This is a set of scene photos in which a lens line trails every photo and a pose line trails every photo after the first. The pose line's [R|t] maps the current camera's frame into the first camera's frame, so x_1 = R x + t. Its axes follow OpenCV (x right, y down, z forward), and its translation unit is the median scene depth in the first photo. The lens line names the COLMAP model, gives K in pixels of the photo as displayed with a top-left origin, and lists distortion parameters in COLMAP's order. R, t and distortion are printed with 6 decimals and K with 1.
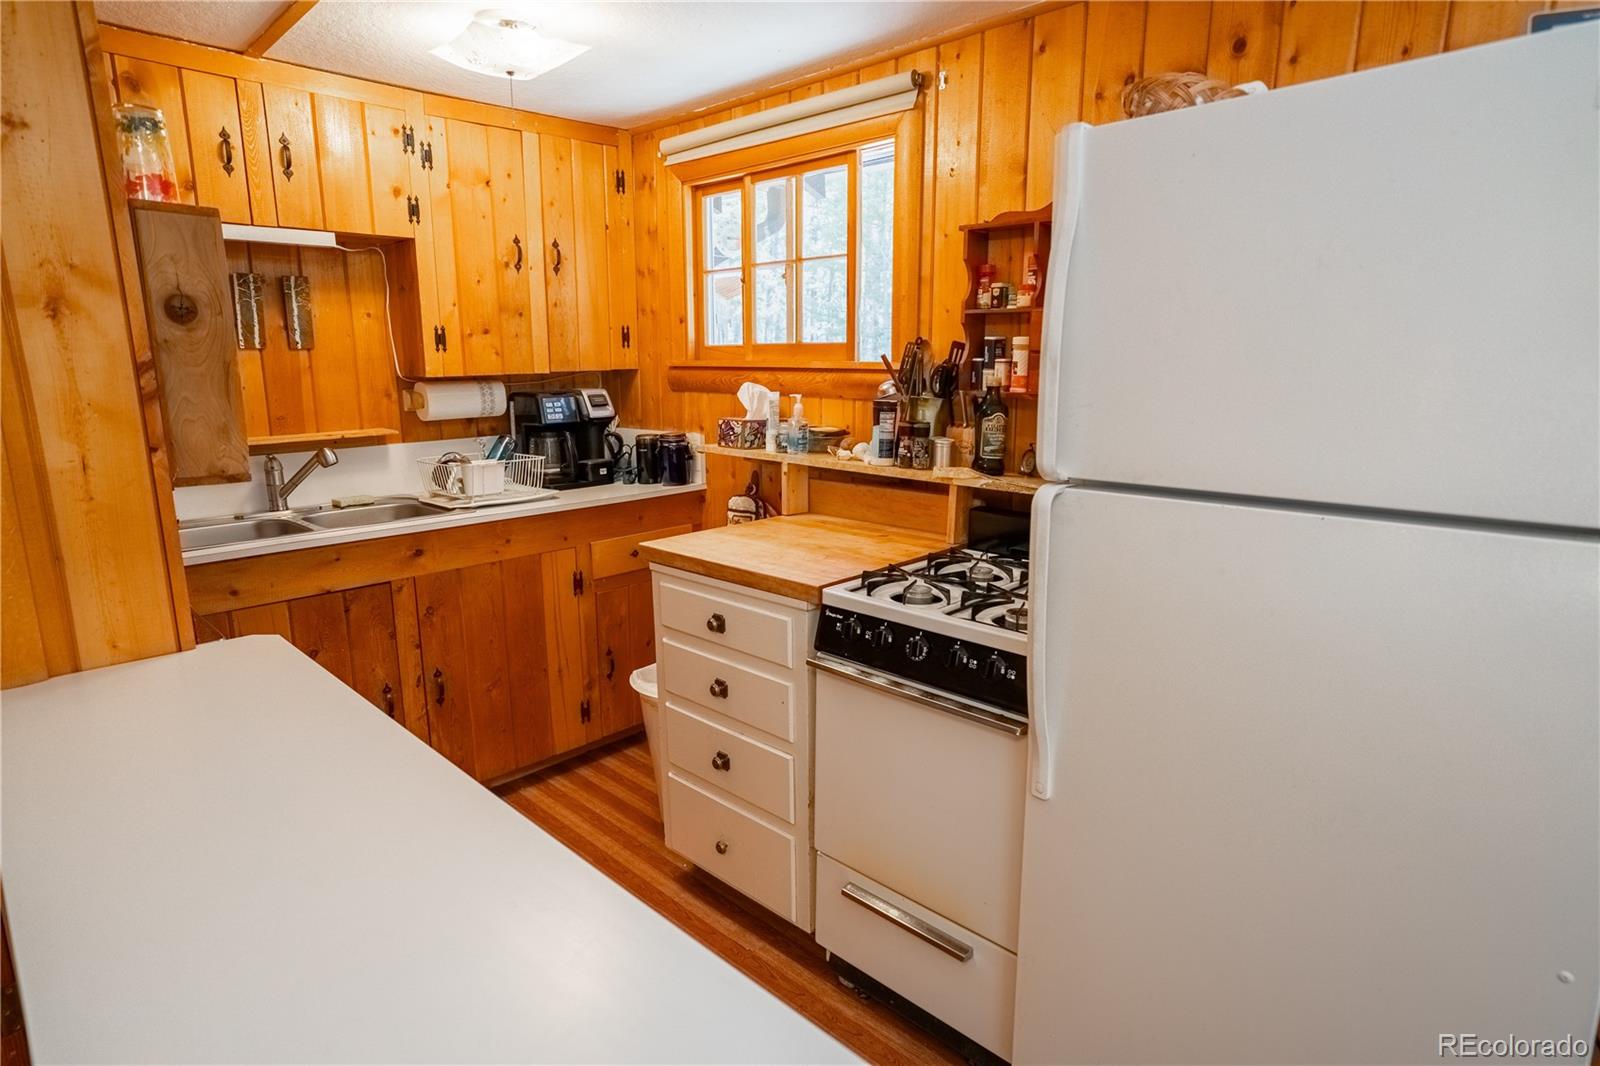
lens RADIAL K [[881.5, 0, 800.4], [0, 881.5, 524.4], [0, 0, 1]] dist [0.034412, 0.003192]
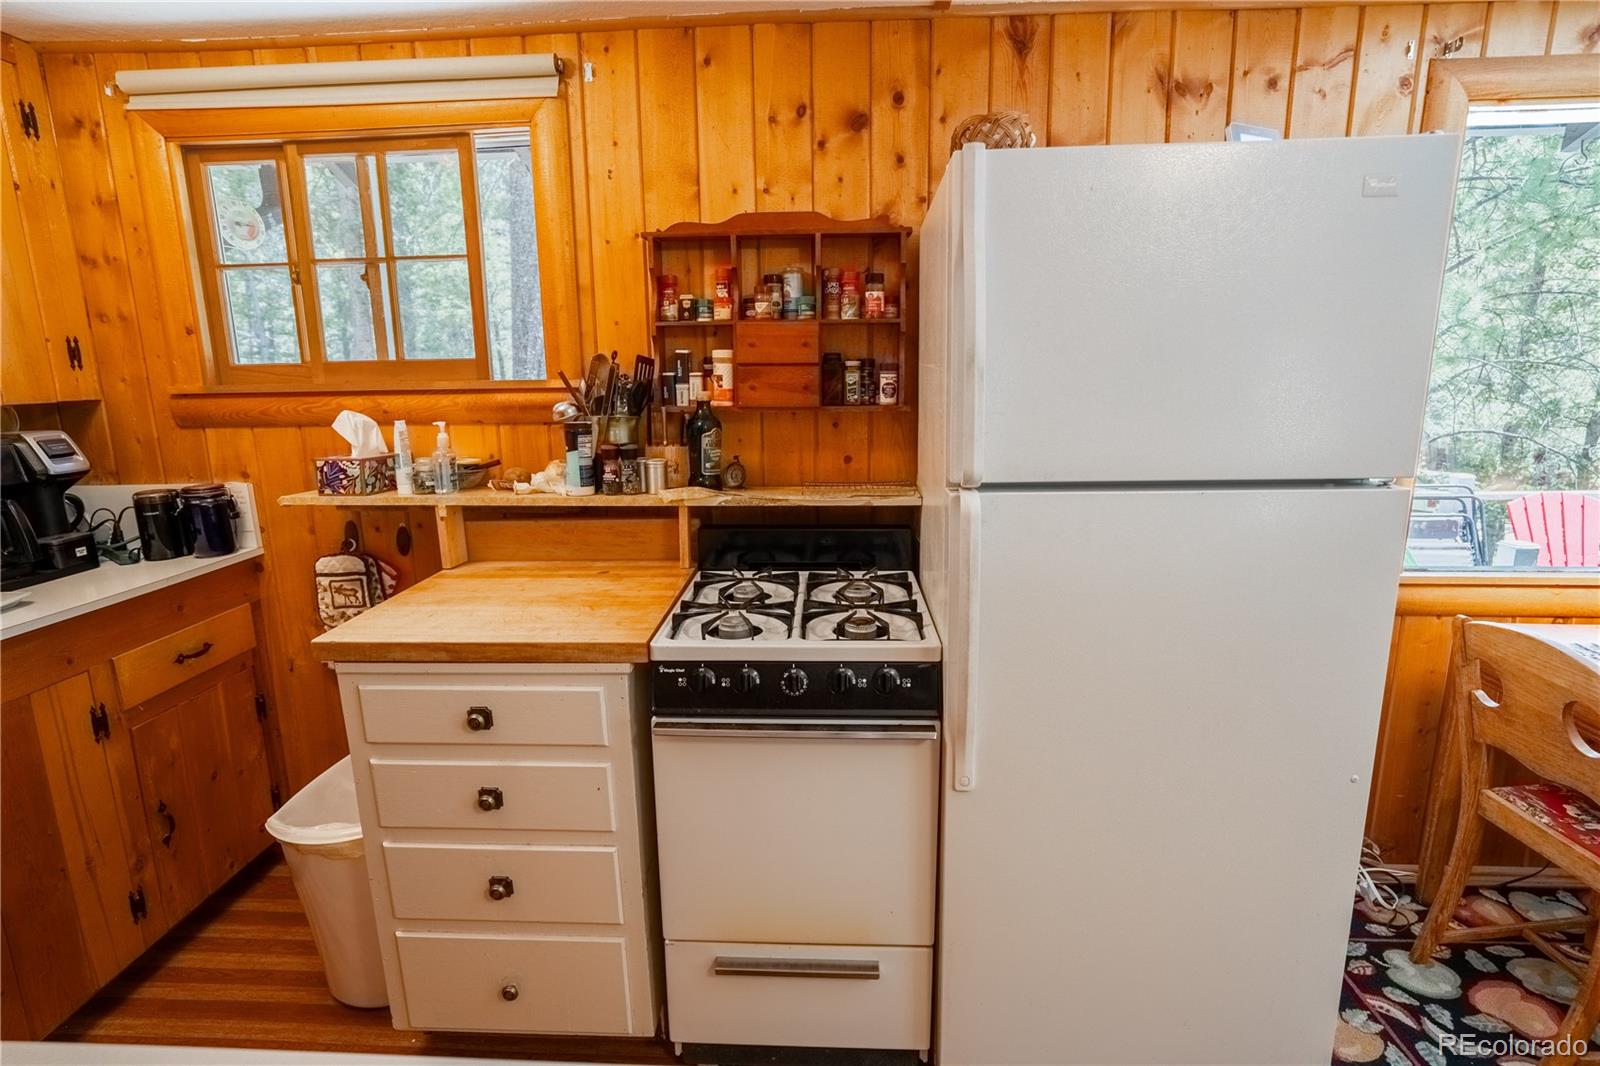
lens RADIAL K [[806.3, 0, 799.7], [0, 806.3, 537.7], [0, 0, 1]] dist [-0.001062, 0.010636]
pose [[0.763831, -0.143508, 0.629260, -0.240661], [0.139322, 0.988642, 0.056352, -0.036374], [-0.630200, 0.044627, 0.775150, 0.214138]]
